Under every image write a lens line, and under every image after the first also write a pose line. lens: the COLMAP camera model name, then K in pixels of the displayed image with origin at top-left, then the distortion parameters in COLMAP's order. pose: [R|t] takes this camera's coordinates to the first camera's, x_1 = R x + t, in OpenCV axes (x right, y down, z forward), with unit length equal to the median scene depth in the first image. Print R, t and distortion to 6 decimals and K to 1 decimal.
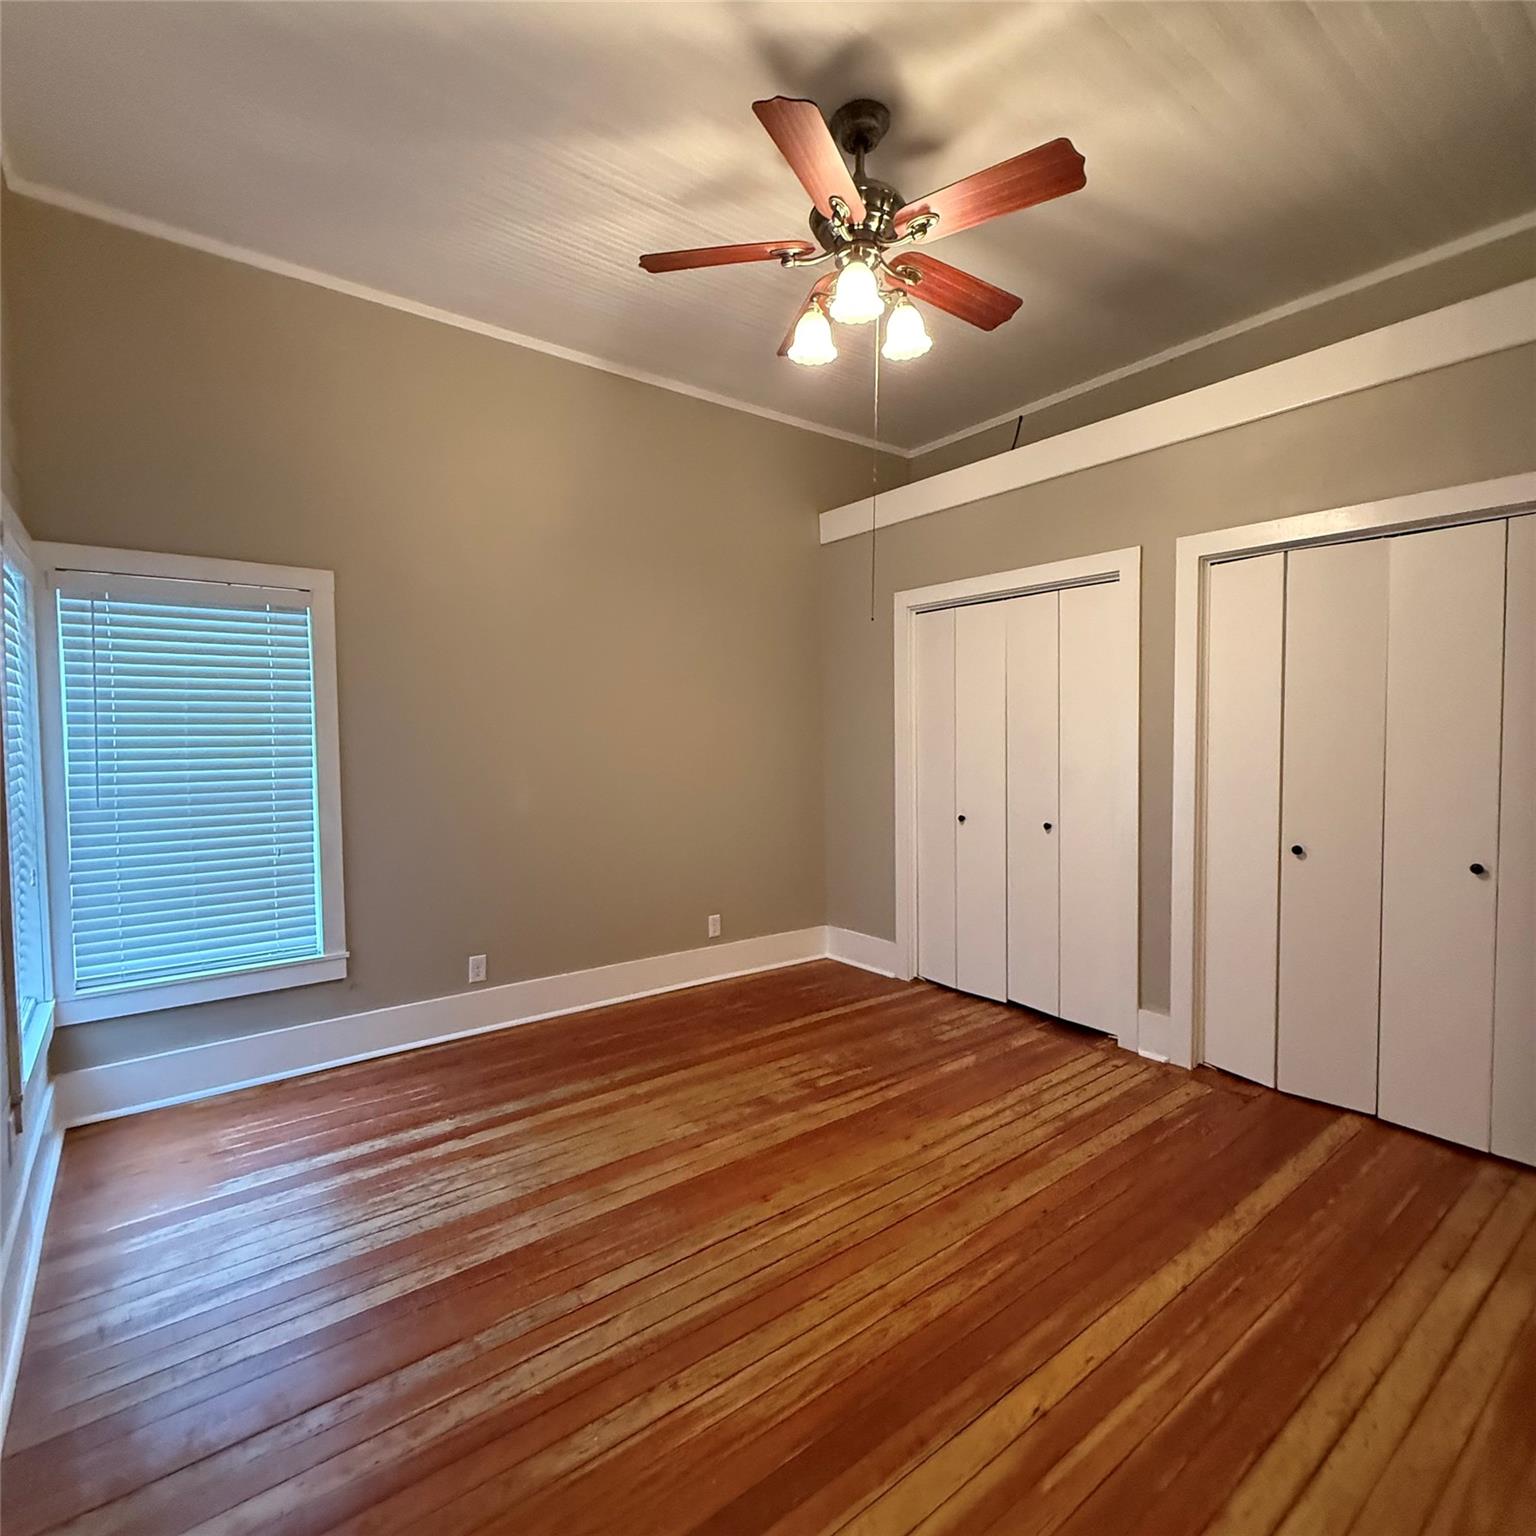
lens RADIAL K [[810.3, 0, 764.7], [0, 810.3, 767.2], [0, 0, 1]] dist [0.003431, -0.001703]
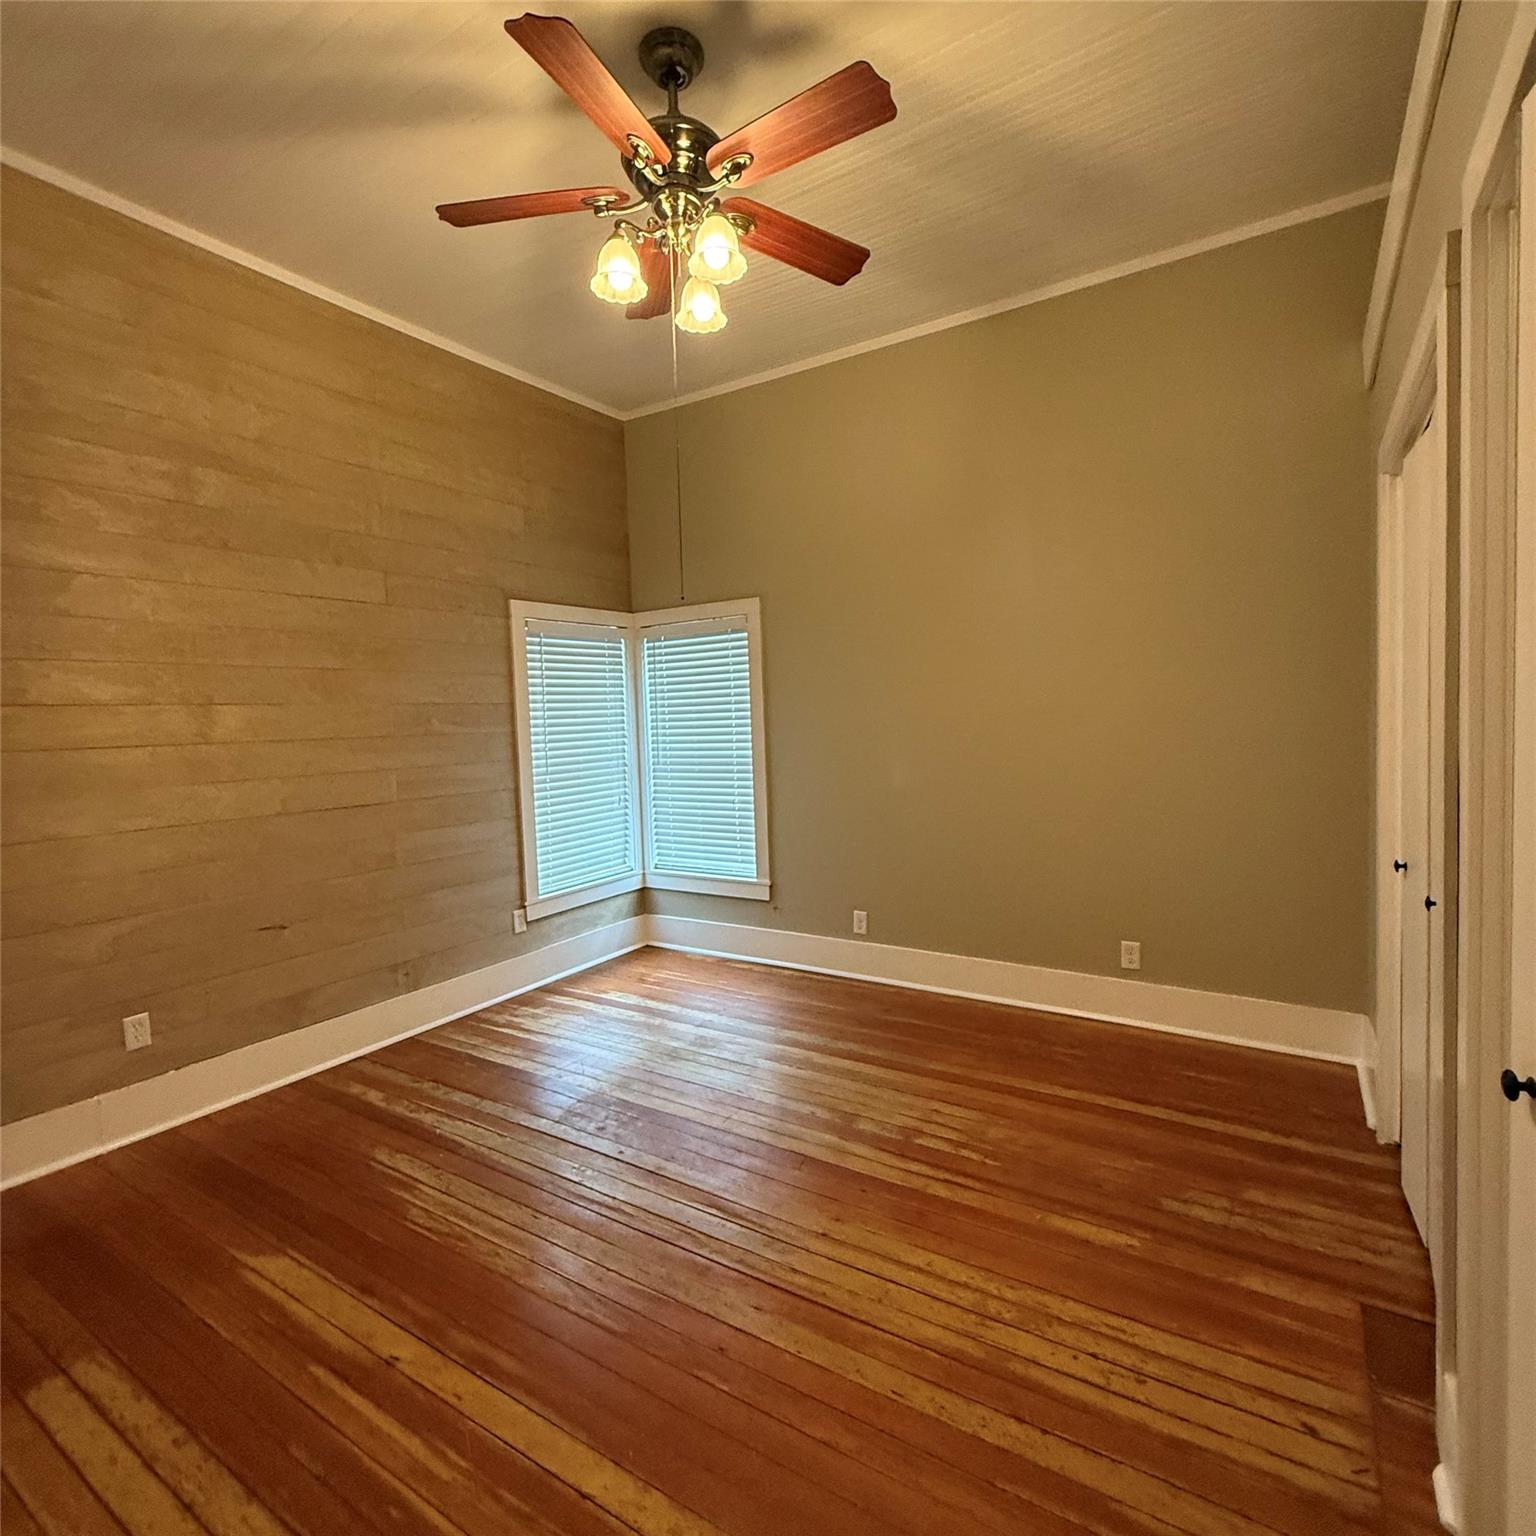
lens RADIAL K [[810.3, 0, 764.7], [0, 810.3, 767.2], [0, 0, 1]] dist [0.003431, -0.001703]
pose [[0.335776, 0.048209, -0.940707, 0.756488], [-0.011625, 0.998825, 0.047038, -0.023764], [0.941870, -0.004858, 0.335942, 0.566678]]
